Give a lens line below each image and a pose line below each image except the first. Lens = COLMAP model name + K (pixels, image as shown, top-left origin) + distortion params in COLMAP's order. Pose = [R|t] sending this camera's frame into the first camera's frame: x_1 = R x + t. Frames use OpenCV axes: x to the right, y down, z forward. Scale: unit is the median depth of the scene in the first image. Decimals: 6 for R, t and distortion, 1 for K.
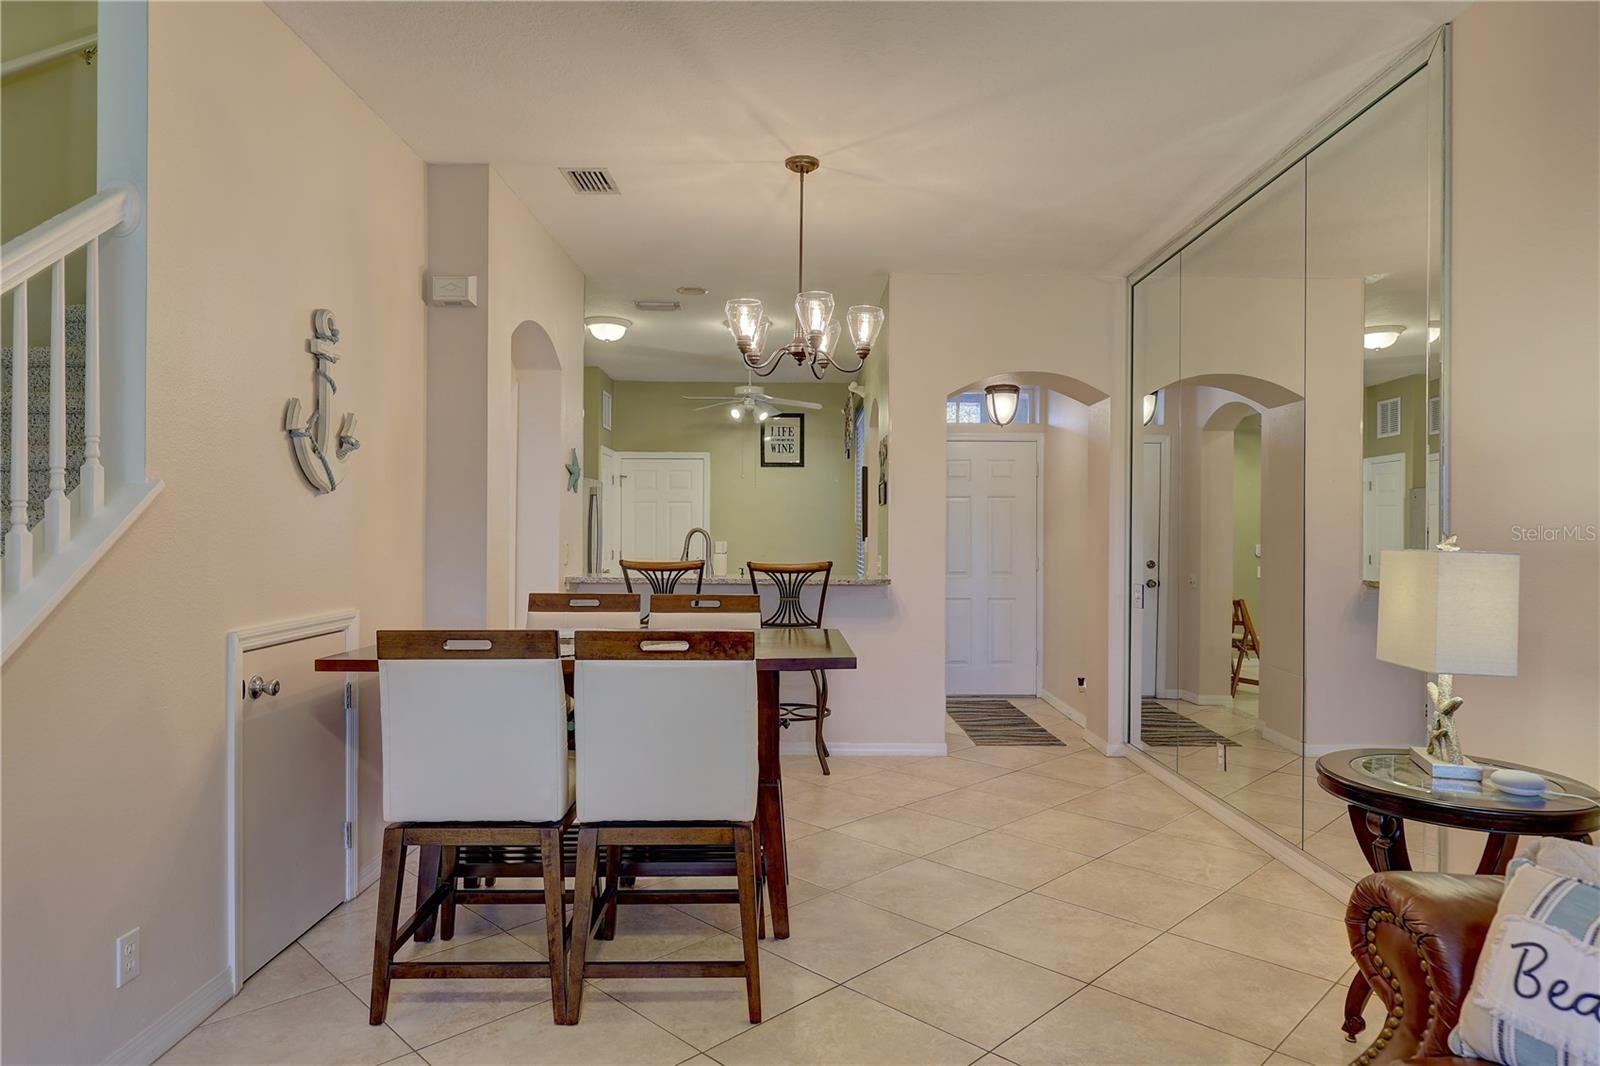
lens RADIAL K [[942.2, 0, 812.5], [0, 942.2, 536.4], [0, 0, 1]] dist [-0.001643, 0.001079]
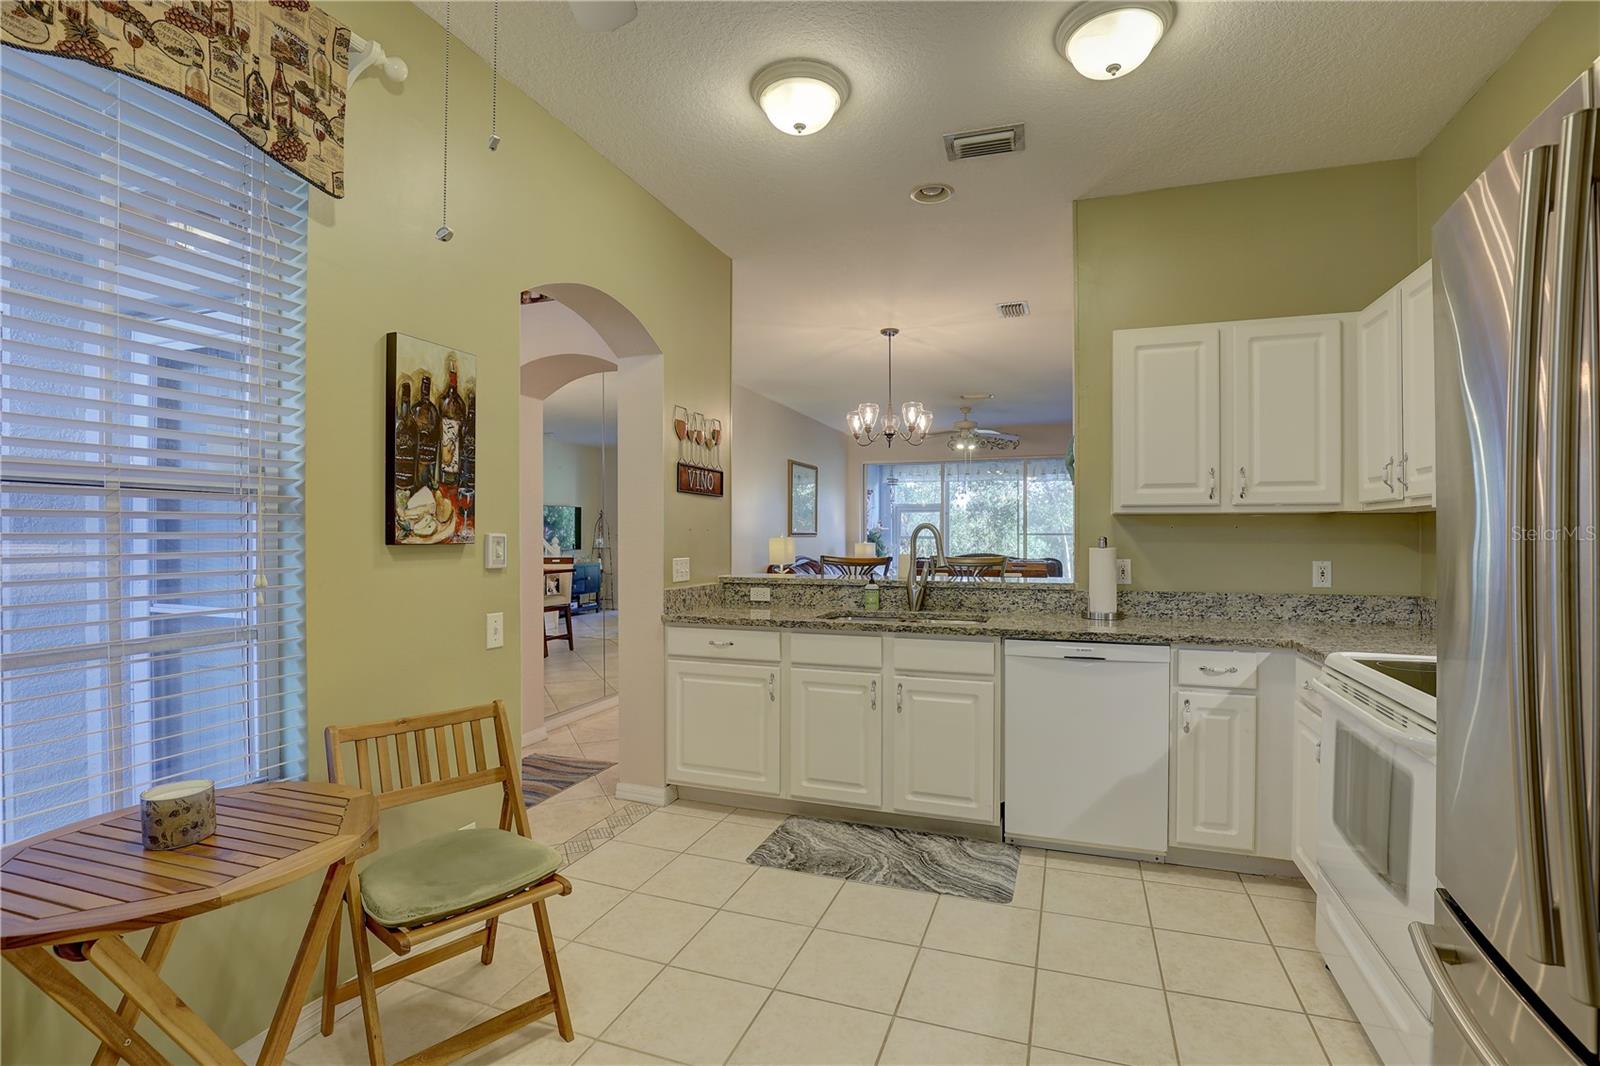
lens RADIAL K [[729.6, 0, 809.4], [0, 729.6, 537.8], [0, 0, 1]] dist [-0.037204, 0.007189]
pose [[-0.938178, -0.005709, 0.346106, -0.274940], [-0.004973, 0.999983, 0.003017, 0.000146], [-0.346118, 0.001109, -0.938190, 1.828220]]
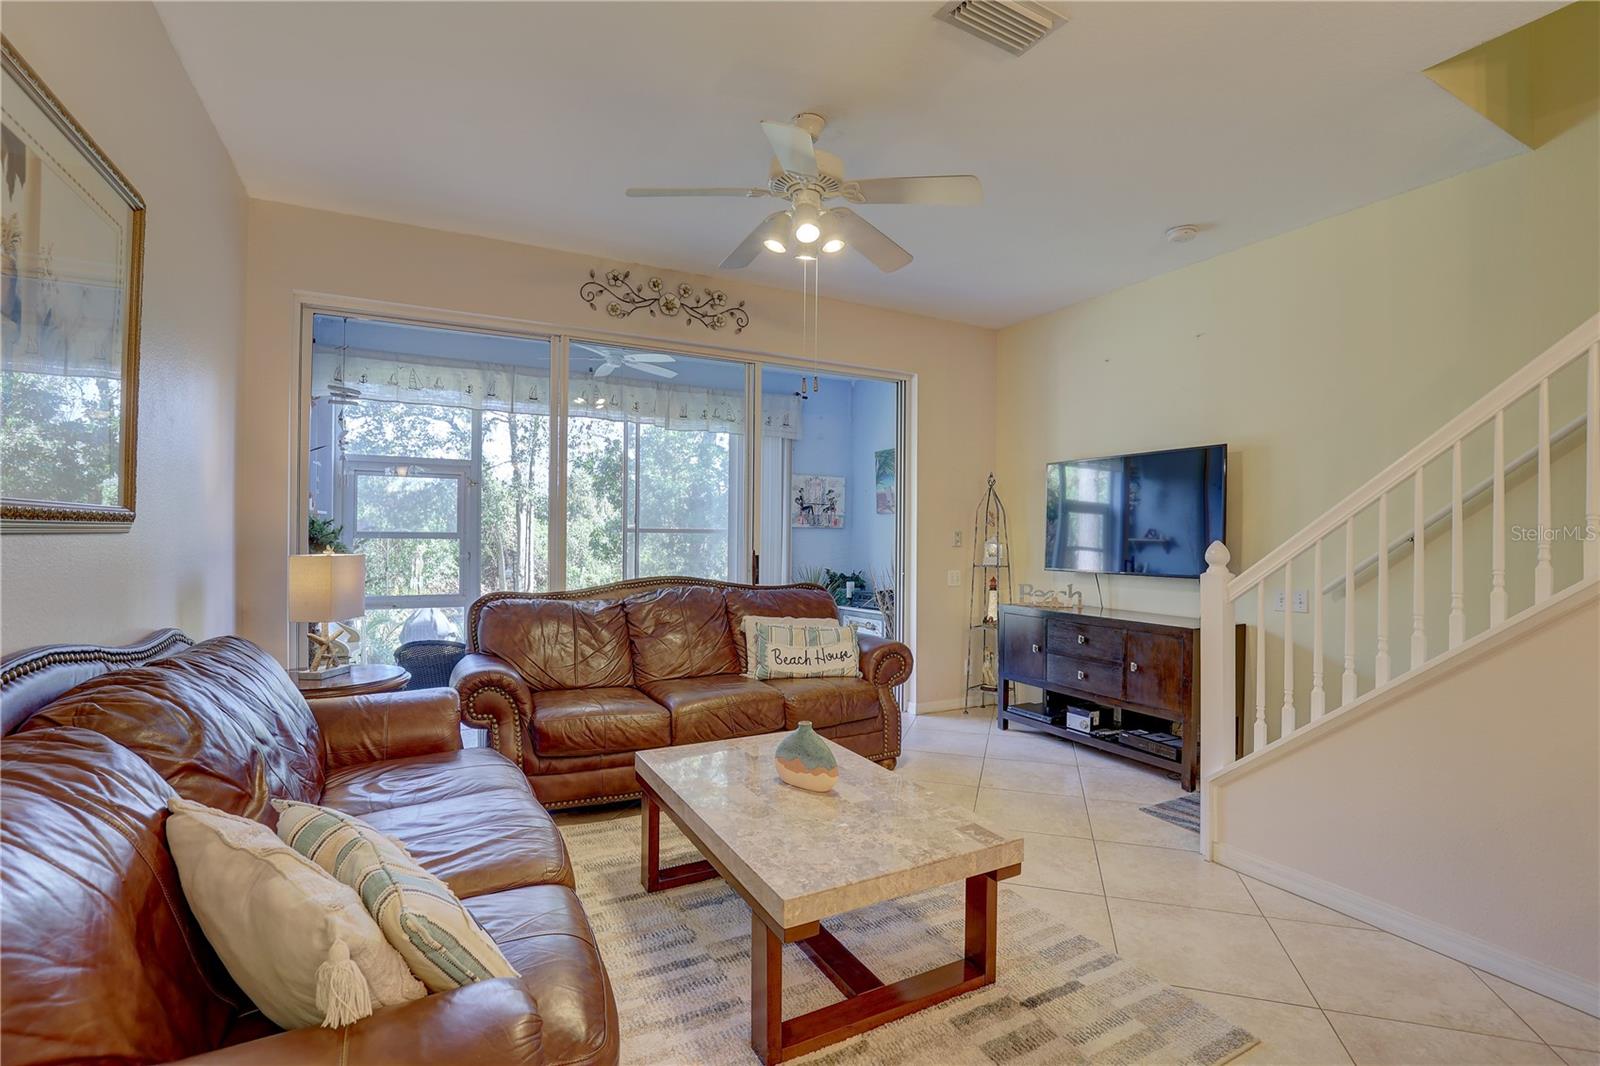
lens RADIAL K [[729.6, 0, 809.4], [0, 729.6, 537.8], [0, 0, 1]] dist [-0.037204, 0.007189]
pose [[-0.883815, -0.011820, -0.467687, 0.225928], [-0.012529, 0.999920, -0.001594, 0.001923], [0.467669, 0.004451, -0.883893, 0.527731]]
